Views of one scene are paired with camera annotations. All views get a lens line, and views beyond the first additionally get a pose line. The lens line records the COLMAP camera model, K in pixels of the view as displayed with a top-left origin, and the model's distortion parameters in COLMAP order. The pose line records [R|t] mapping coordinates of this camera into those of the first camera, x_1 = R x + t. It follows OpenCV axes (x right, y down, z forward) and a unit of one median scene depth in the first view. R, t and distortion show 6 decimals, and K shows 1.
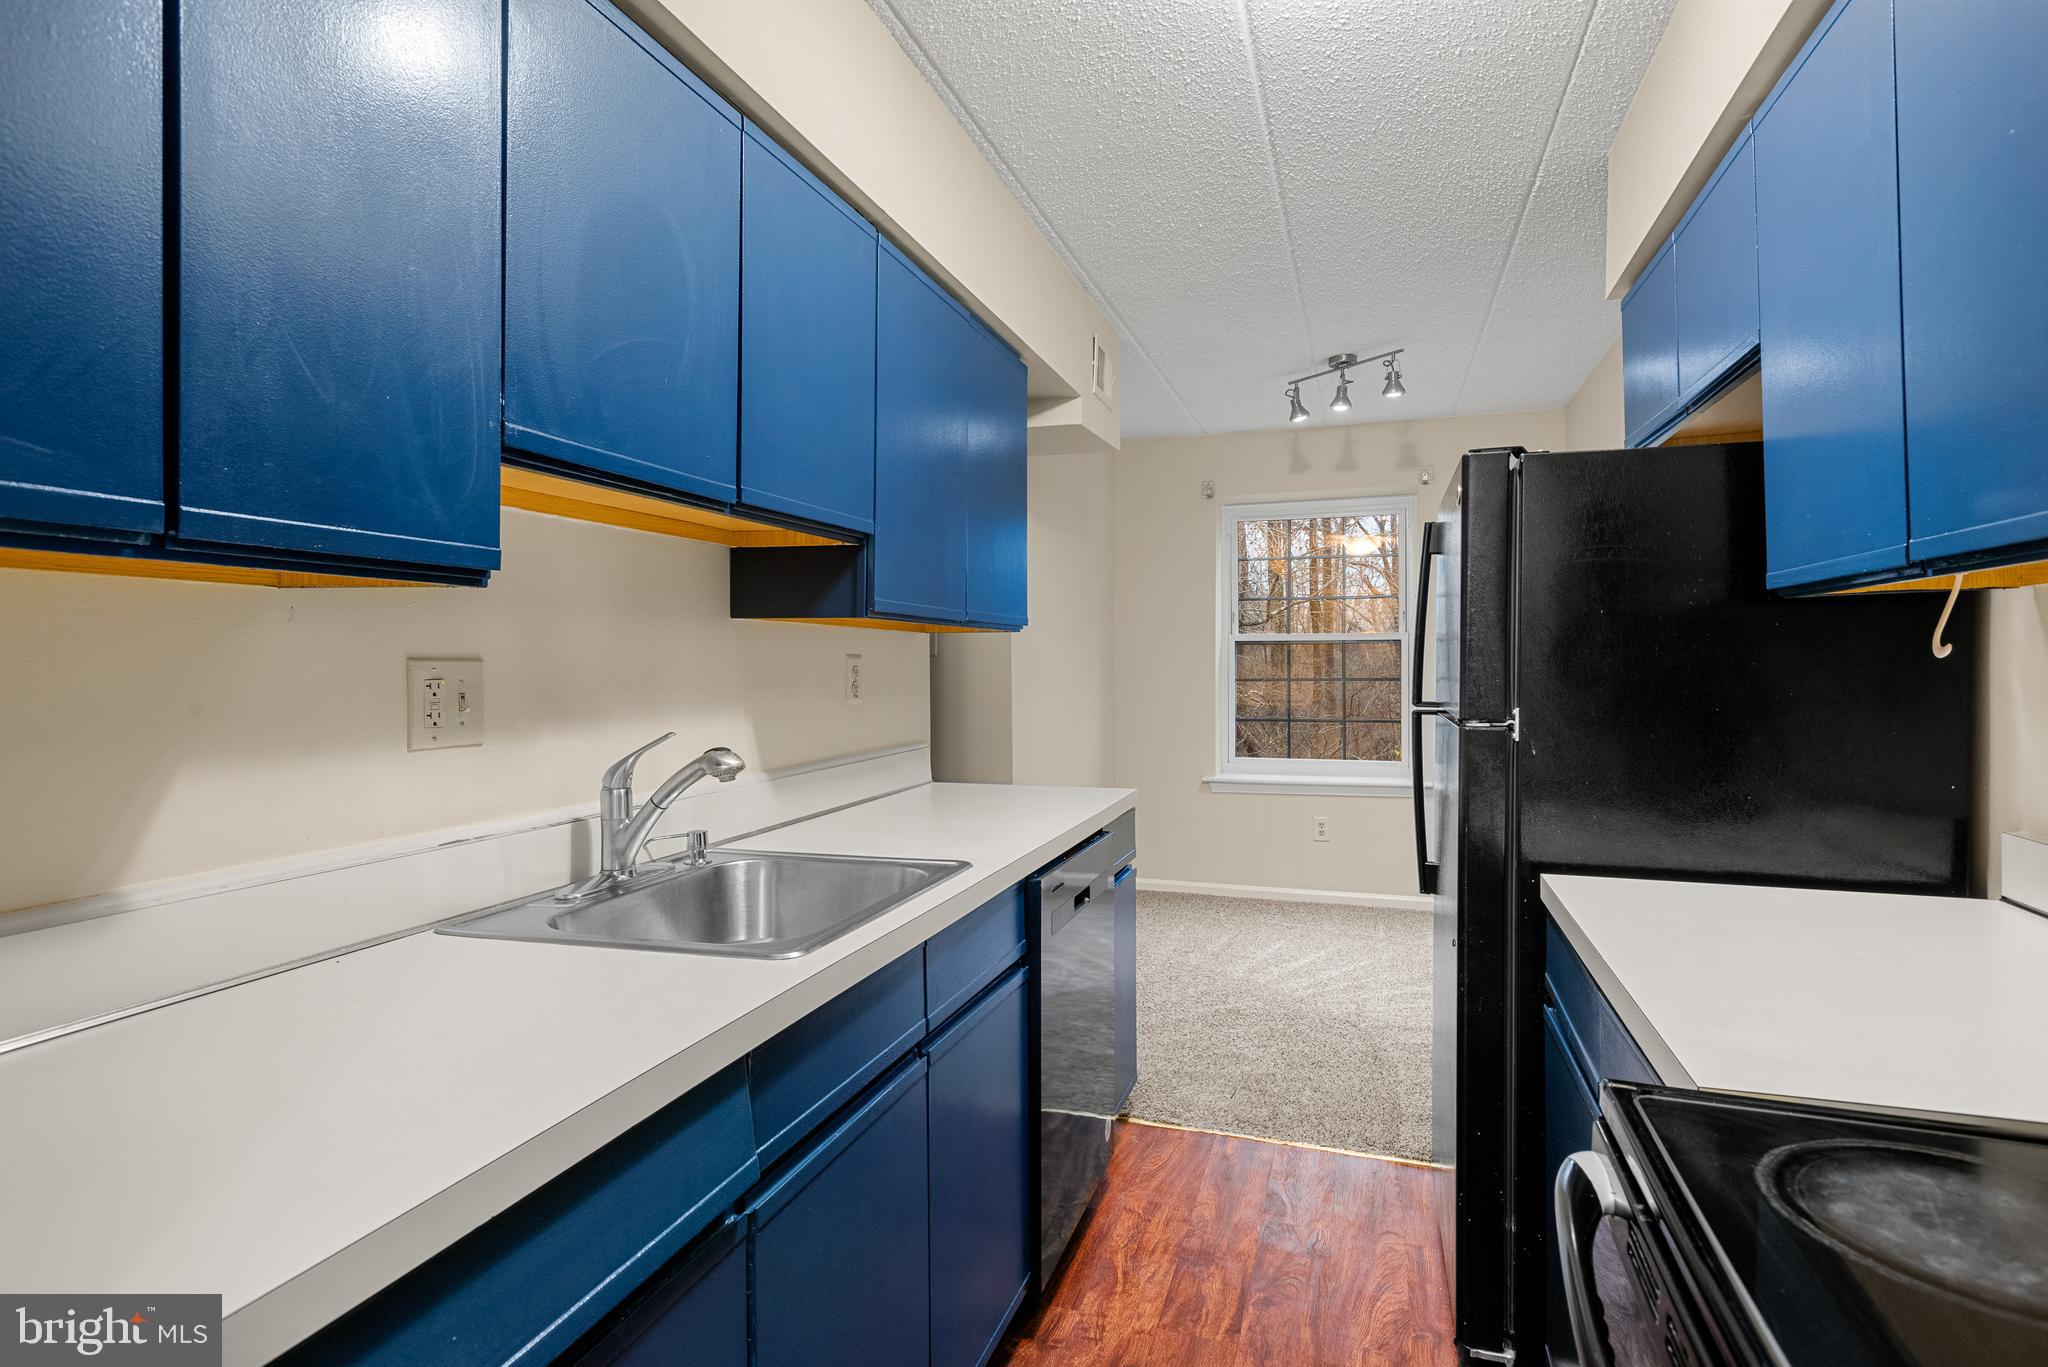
lens RADIAL K [[1054.1, 0, 1034.5], [0, 1054.1, 661.9], [0, 0, 1]] dist [0.020525, -0.007756]
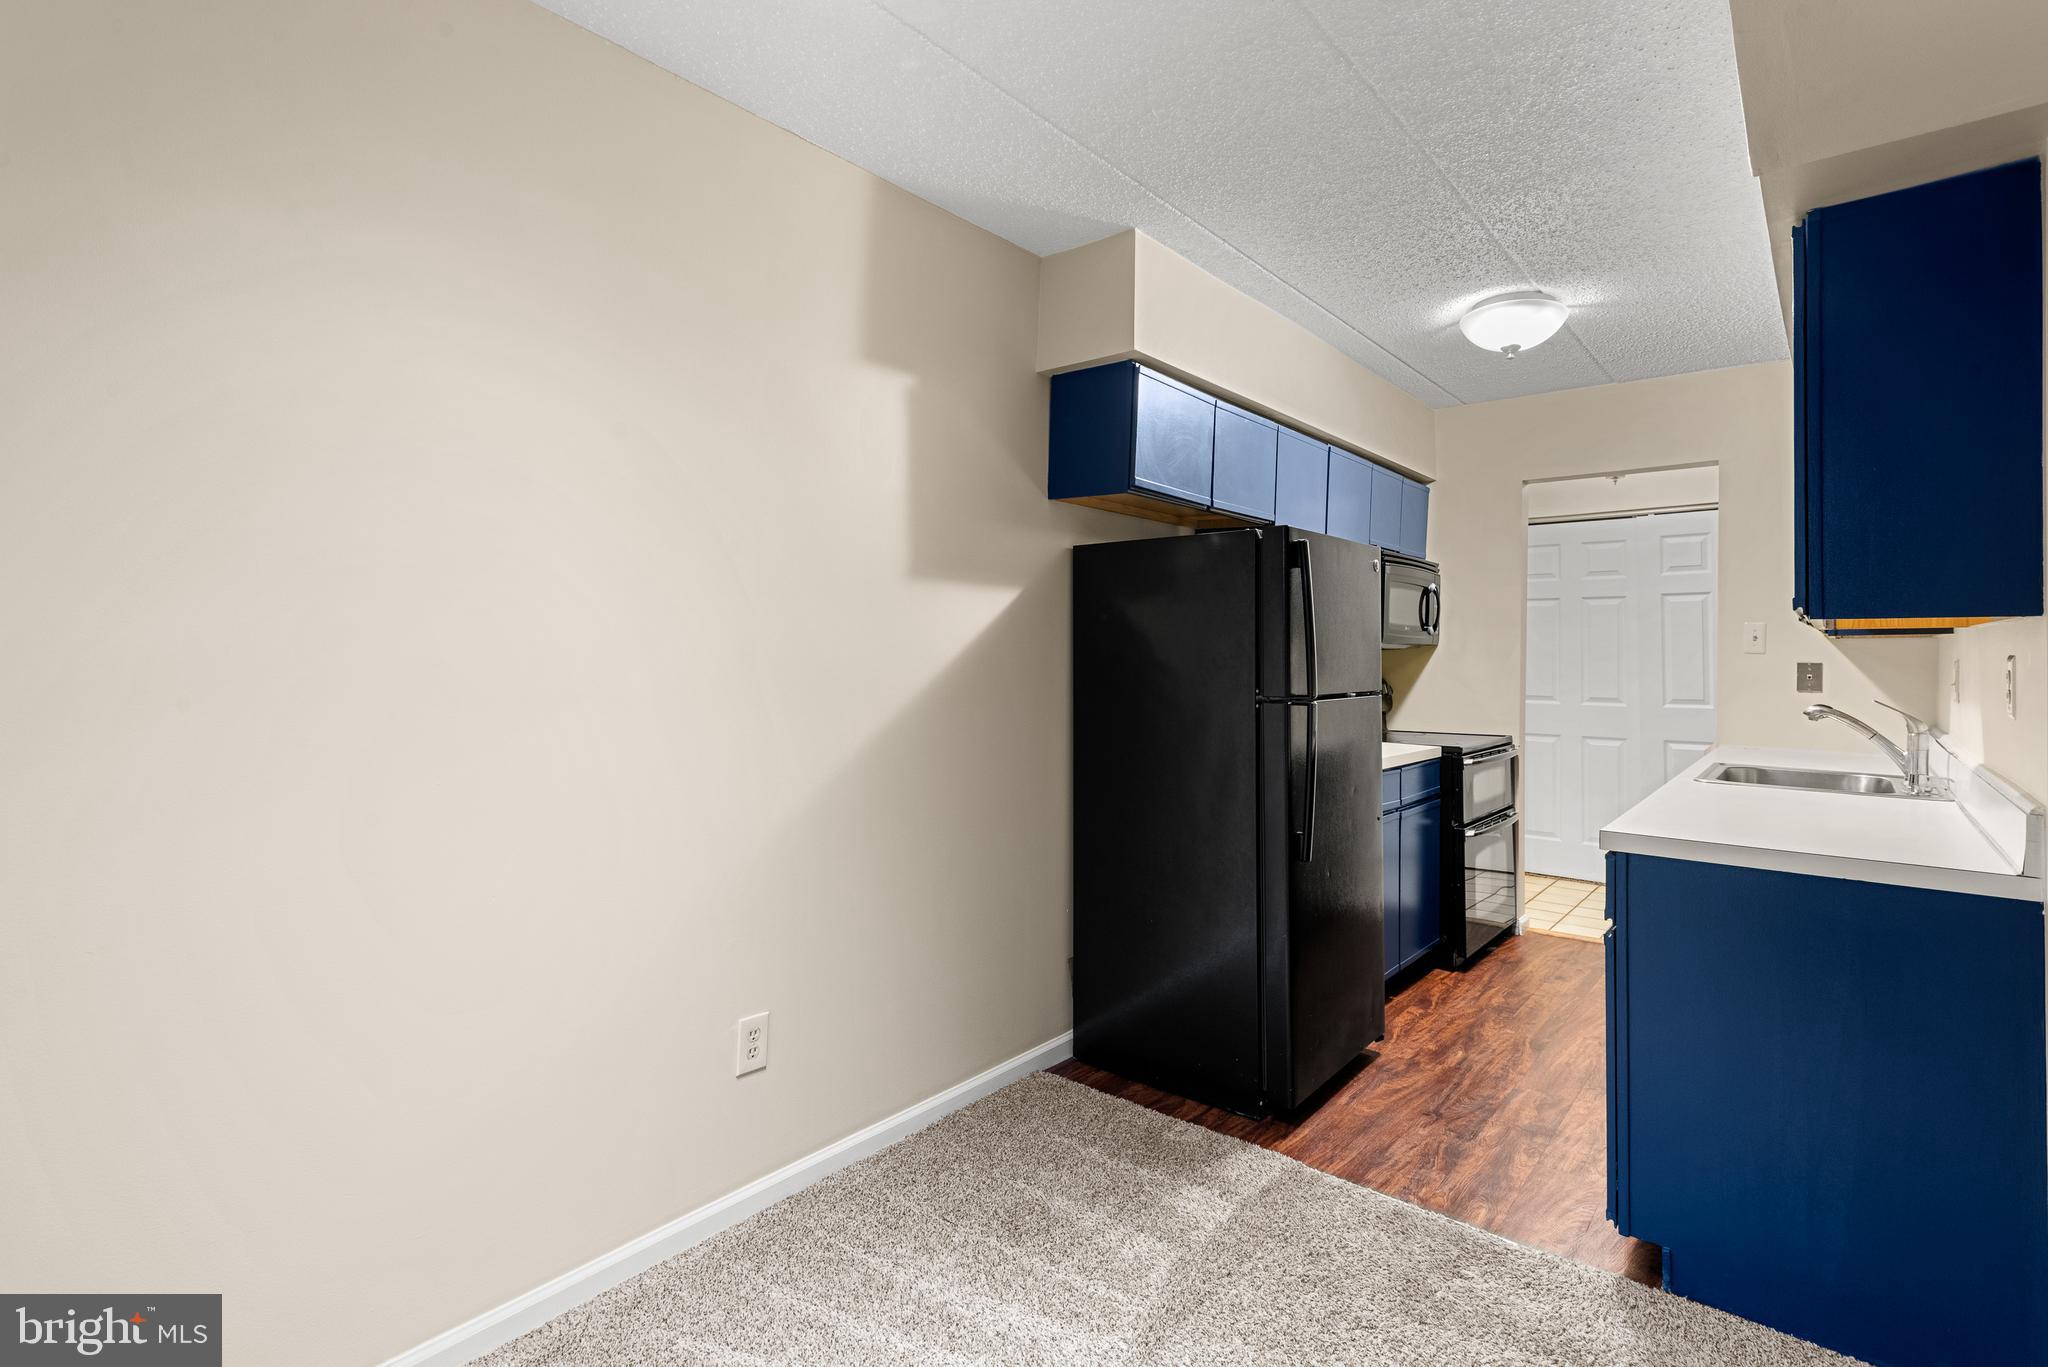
lens RADIAL K [[975.3, 0, 1032.2], [0, 975.3, 649.3], [0, 0, 1]] dist [0.022234, -0.006424]
pose [[-0.925913, 0.001889, 0.377733, 0.304923], [-0.000346, 0.999983, -0.005849, -0.010352], [-0.377737, -0.005547, -0.925896, 2.639145]]
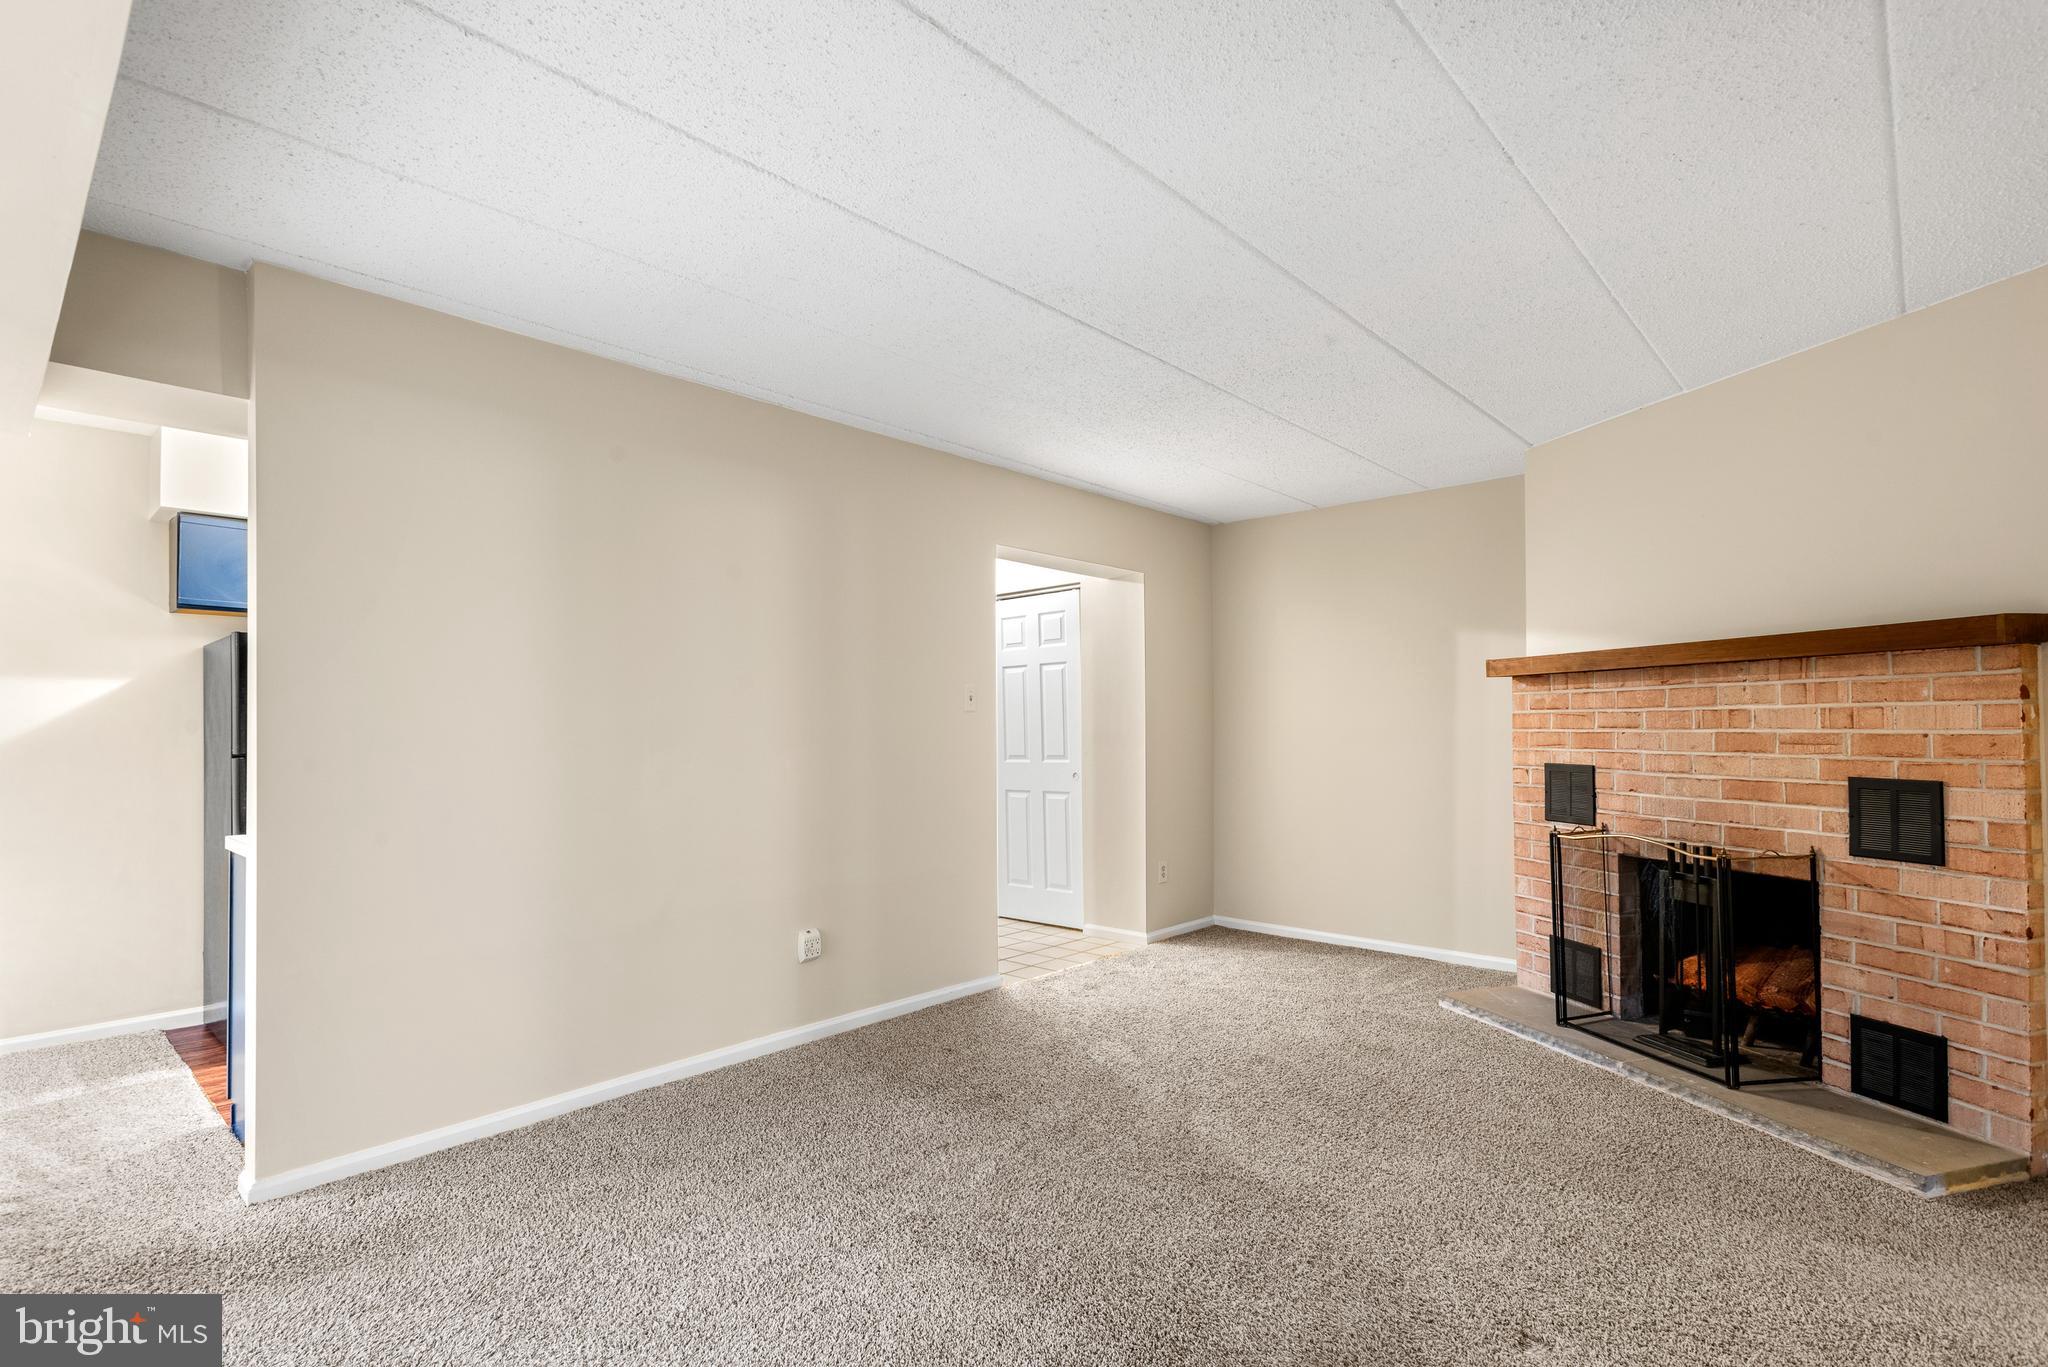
lens RADIAL K [[975.3, 0, 1019.5], [0, 975.3, 714.6], [0, 0, 1]] dist [0.022234, -0.006424]
pose [[-0.904195, 0.020336, 0.426635, -1.676147], [0.016184, 0.999780, -0.013356, 0.020308], [-0.426813, -0.005172, -0.904325, 2.347223]]
